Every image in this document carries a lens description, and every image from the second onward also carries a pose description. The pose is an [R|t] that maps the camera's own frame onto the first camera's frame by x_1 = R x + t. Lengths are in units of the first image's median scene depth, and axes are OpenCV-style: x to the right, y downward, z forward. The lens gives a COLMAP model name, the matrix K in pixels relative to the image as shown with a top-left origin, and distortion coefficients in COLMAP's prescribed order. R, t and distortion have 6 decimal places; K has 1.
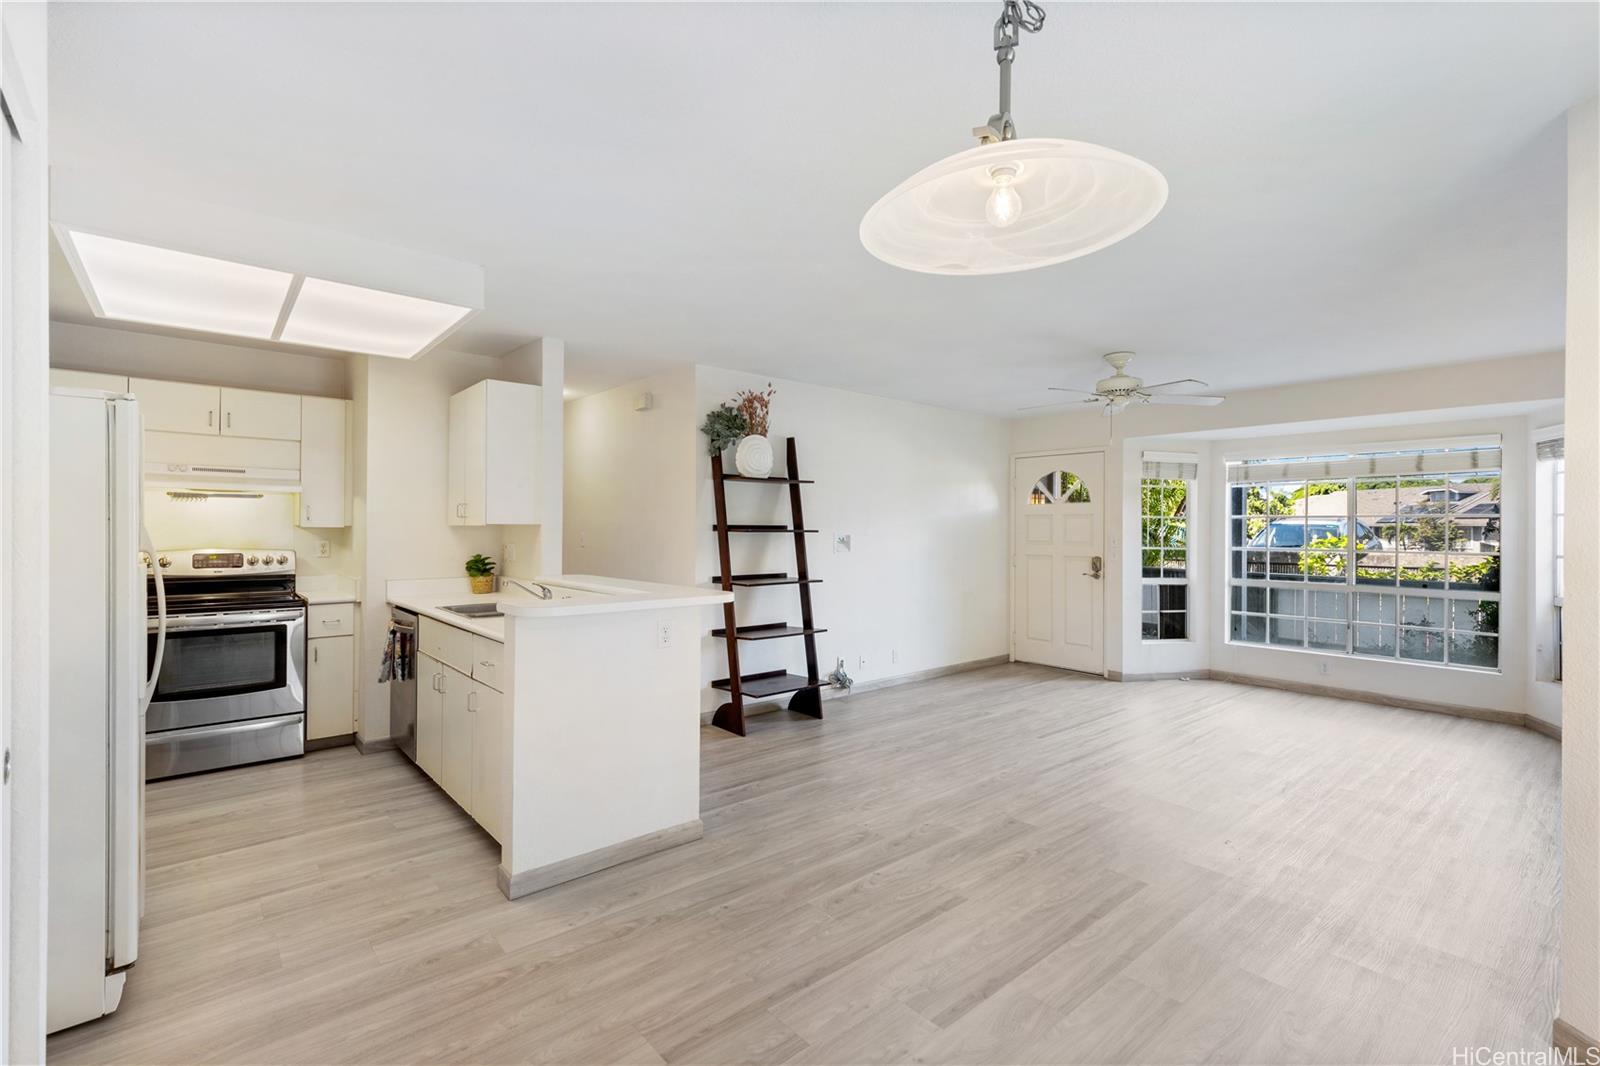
lens RADIAL K [[720.8, 0, 809.9], [0, 720.8, 529.0], [0, 0, 1]] dist [0.009069, -0.000497]
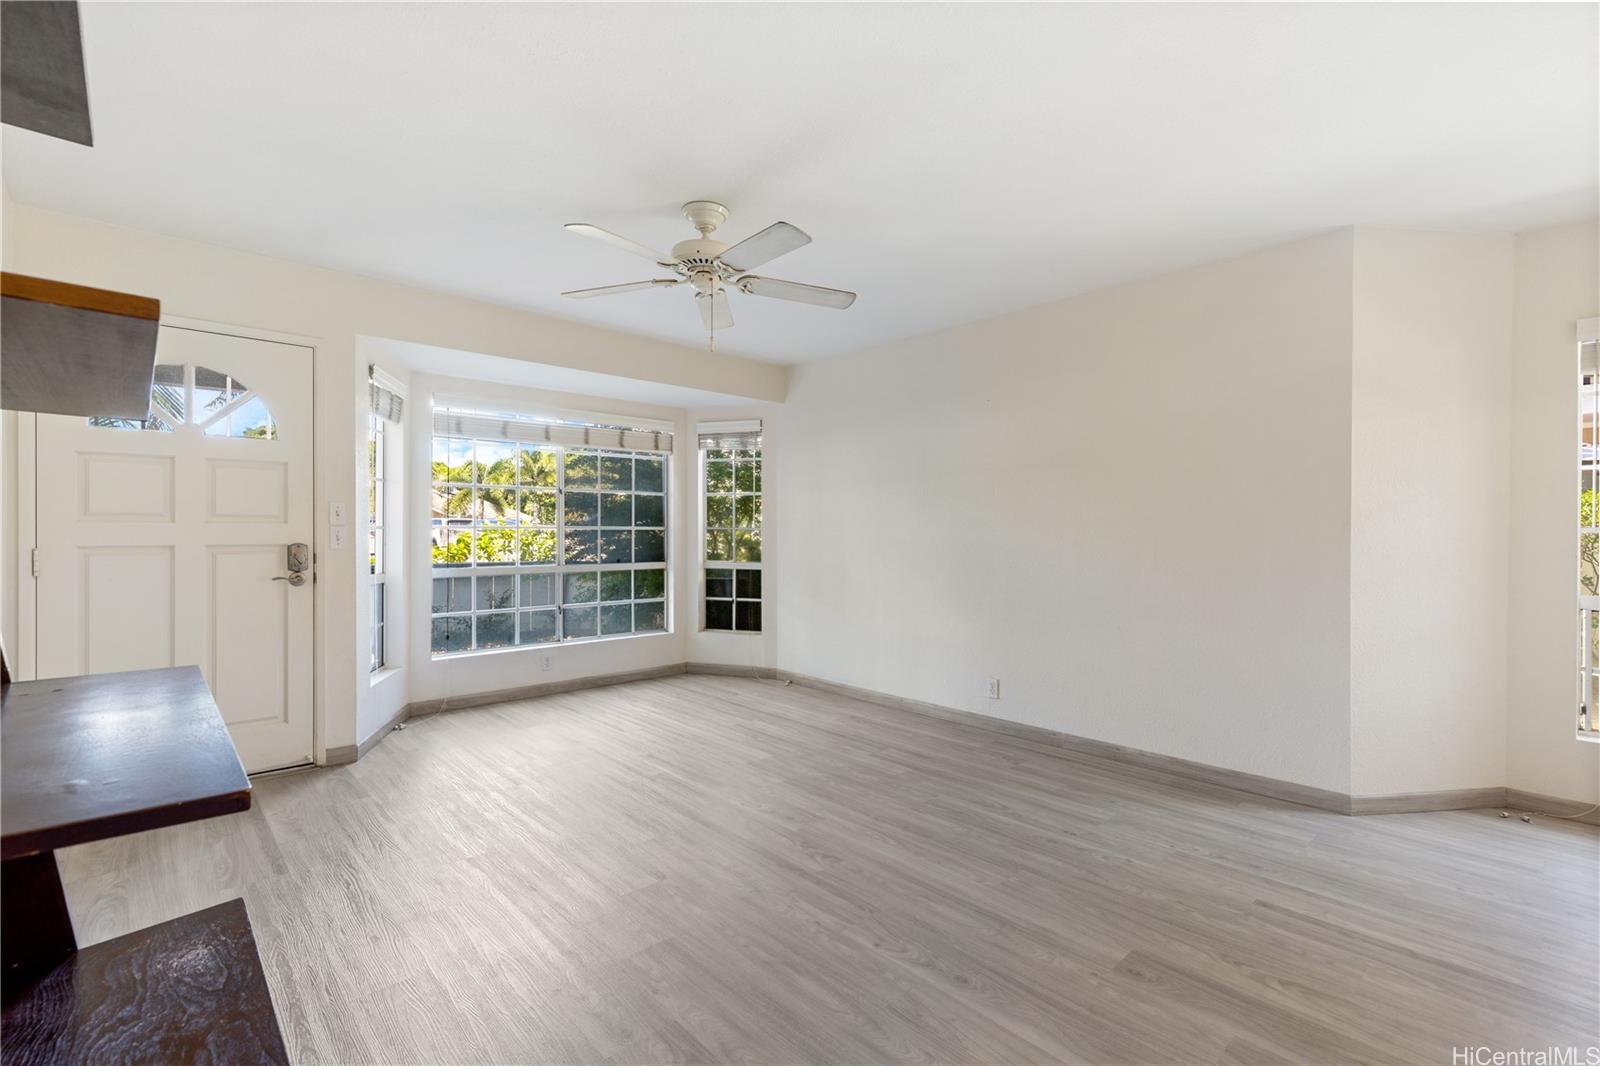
lens RADIAL K [[717.7, 0, 809.8], [0, 717.7, 529.9], [0, 0, 1]] dist [0.008819, -0.000625]
pose [[-0.035048, -0.005709, 0.999369, -0.210286], [-0.002198, 0.999982, 0.005636, 0.035486], [-0.999383, -0.001999, -0.035060, 0.935770]]
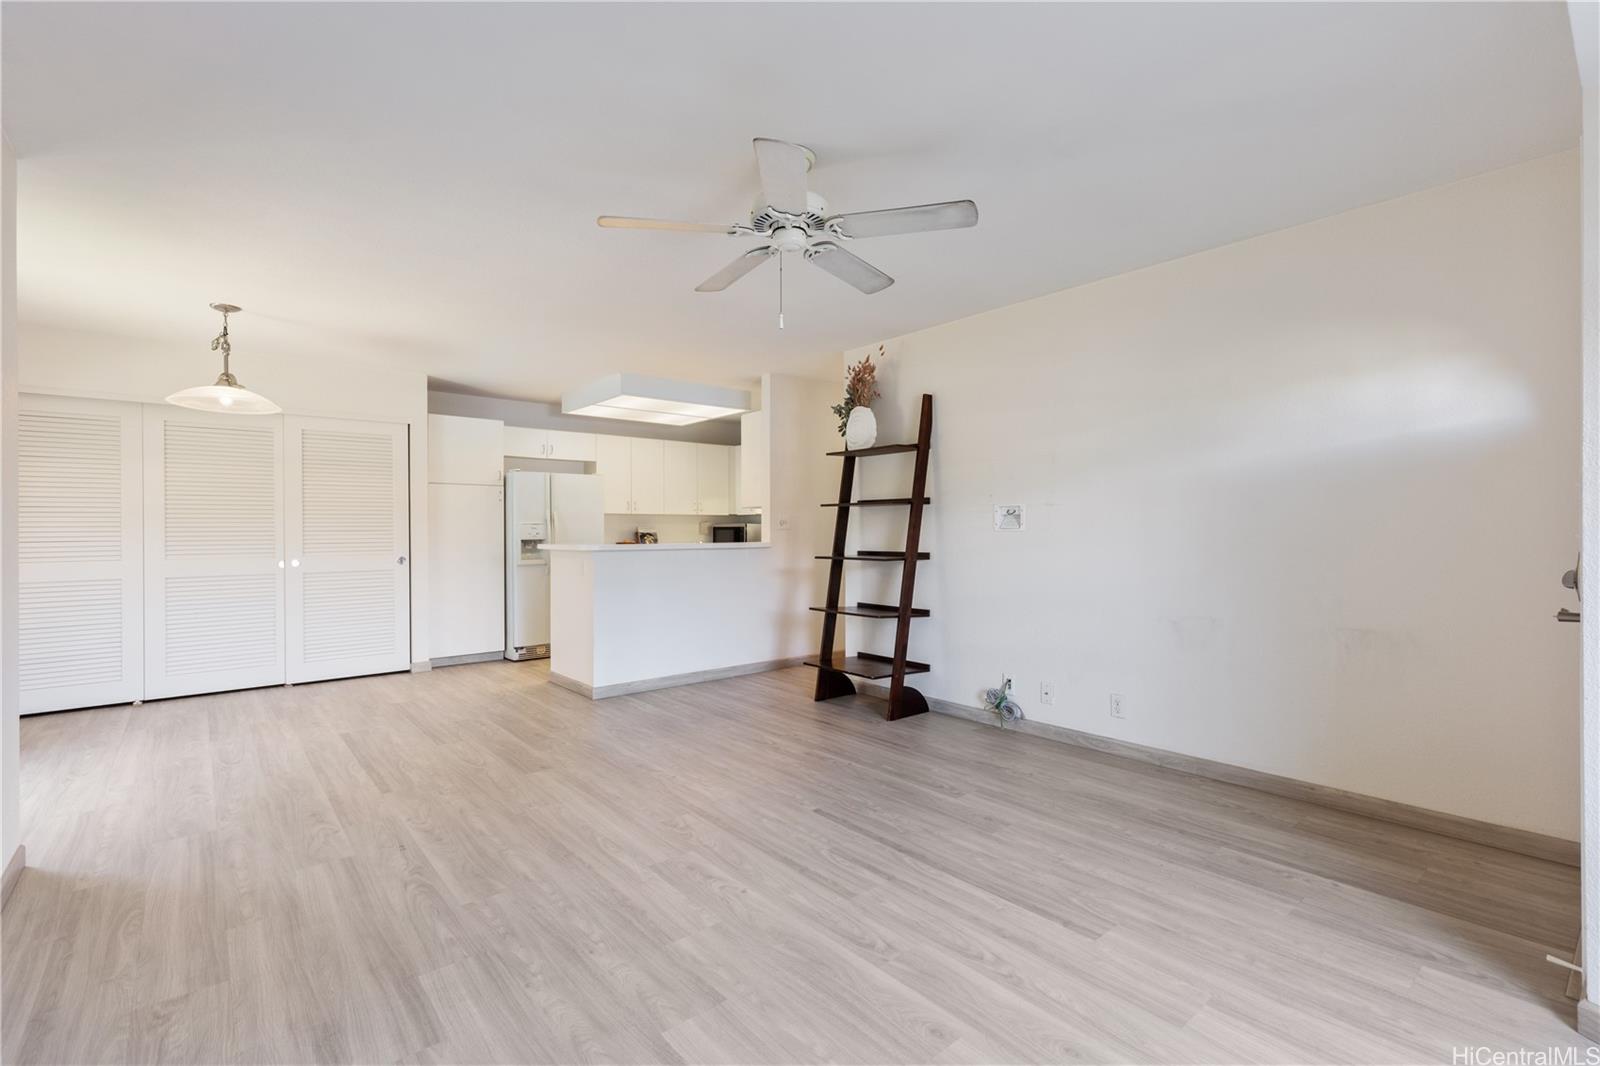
lens RADIAL K [[720.8, 0, 809.9], [0, 720.8, 529.0], [0, 0, 1]] dist [0.009069, -0.000497]
pose [[-0.010713, -0.006884, -0.999919, 0.981497], [0.002776, 0.999972, -0.006914, 0.045716], [0.999939, -0.002849, -0.010694, 1.027156]]
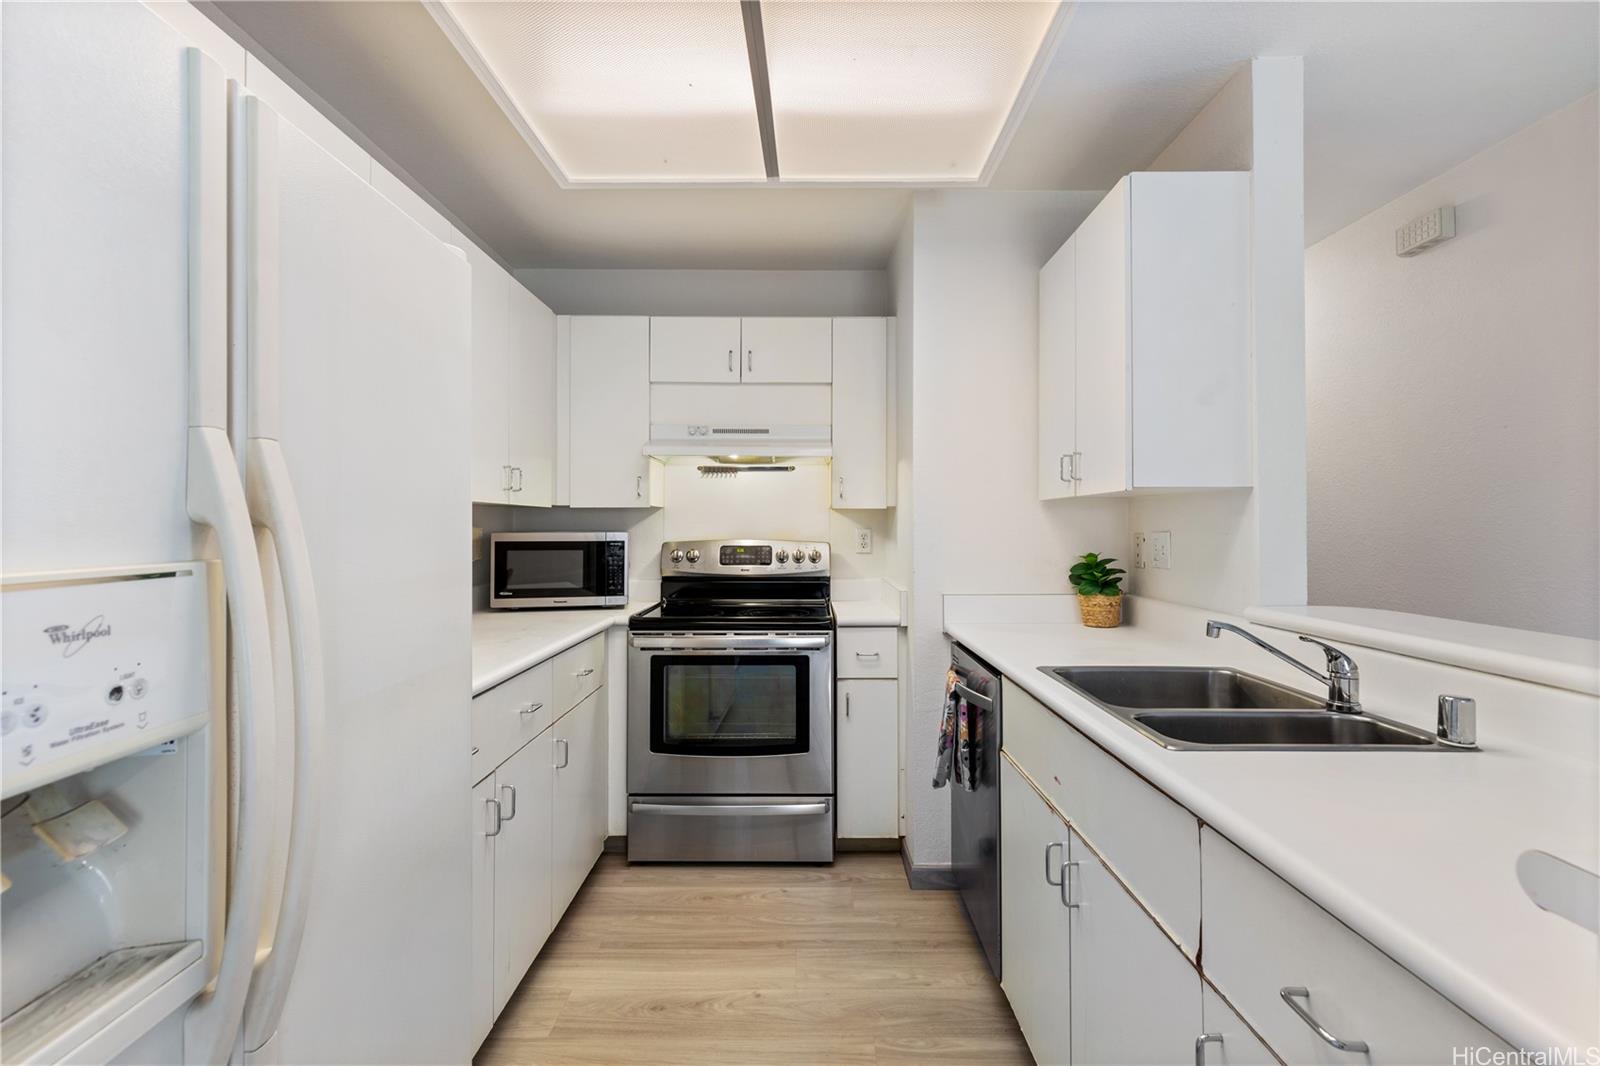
lens RADIAL K [[723.4, 0, 802.2], [0, 723.4, 508.7], [0, 0, 1]] dist [0.001301, -0.000073]
pose [[0.751452, -0.022343, -0.659409, -0.269032], [0.003972, 0.999562, -0.029342, 0.017129], [0.659775, 0.019430, 0.751212, 0.458869]]
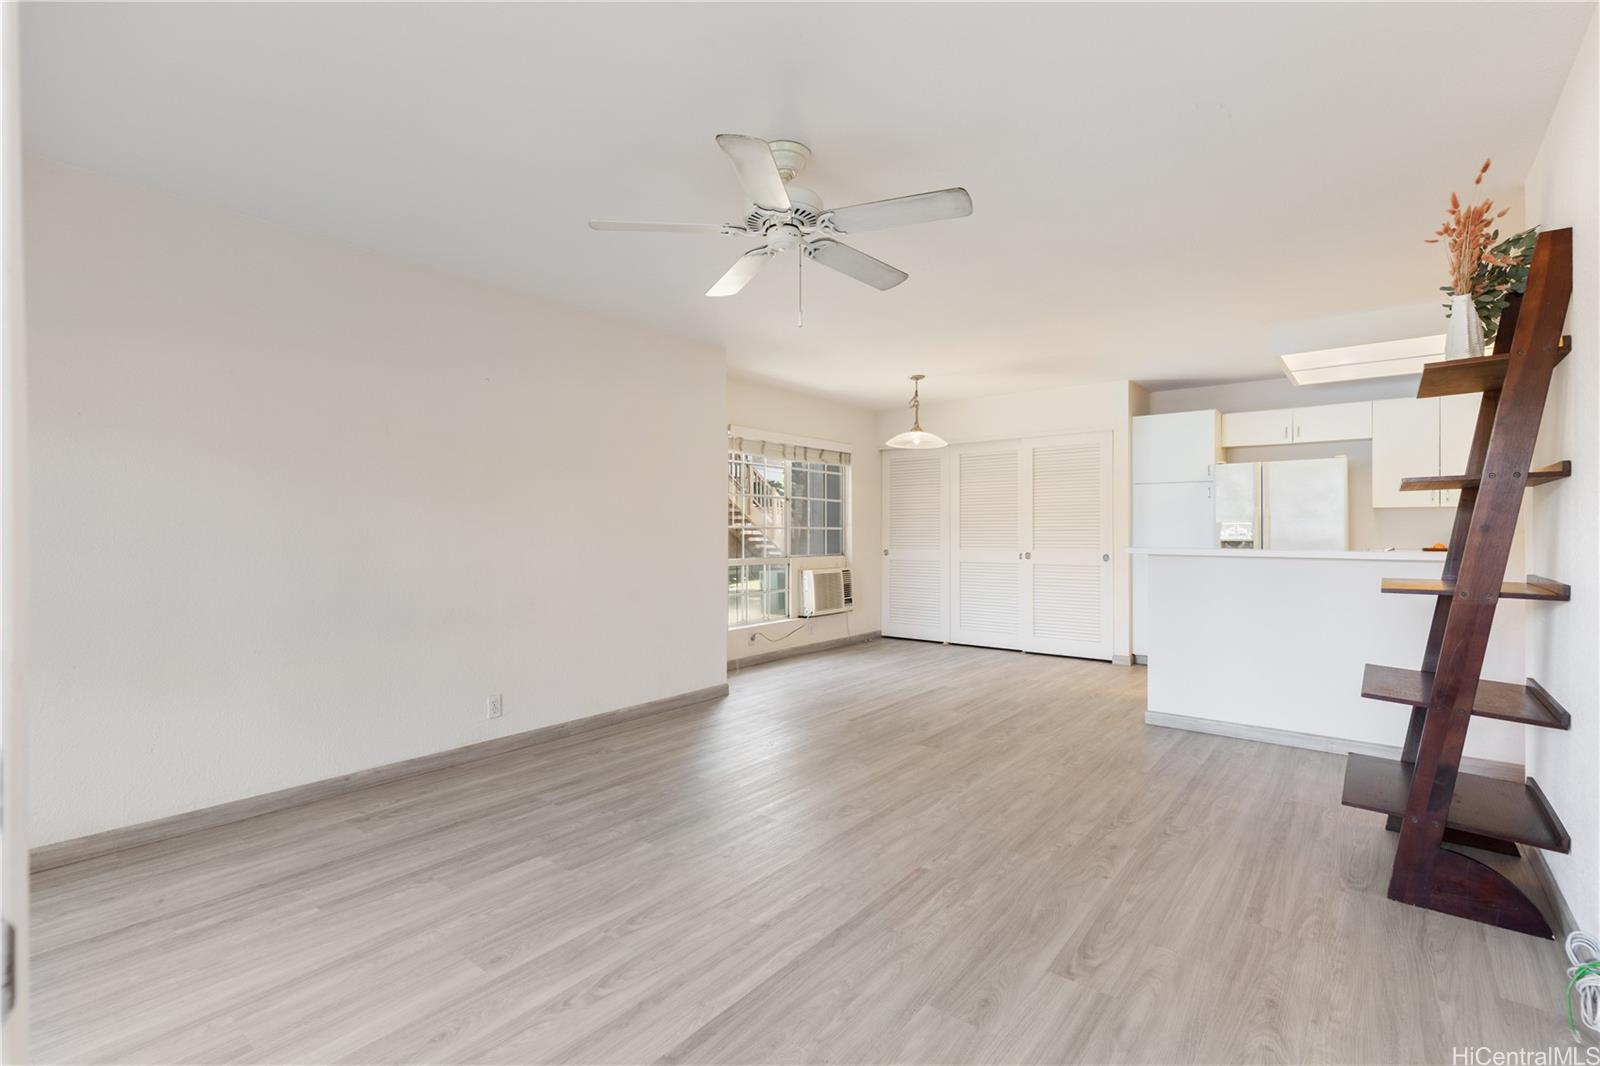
lens RADIAL K [[717.7, 0, 809.8], [0, 717.7, 529.9], [0, 0, 1]] dist [0.008819, -0.000625]
pose [[-0.983217, -0.005968, -0.182341, 0.509011], [-0.006017, 0.999982, -0.000283, 0.040962], [0.182339, 0.000819, -0.983235, 1.543140]]
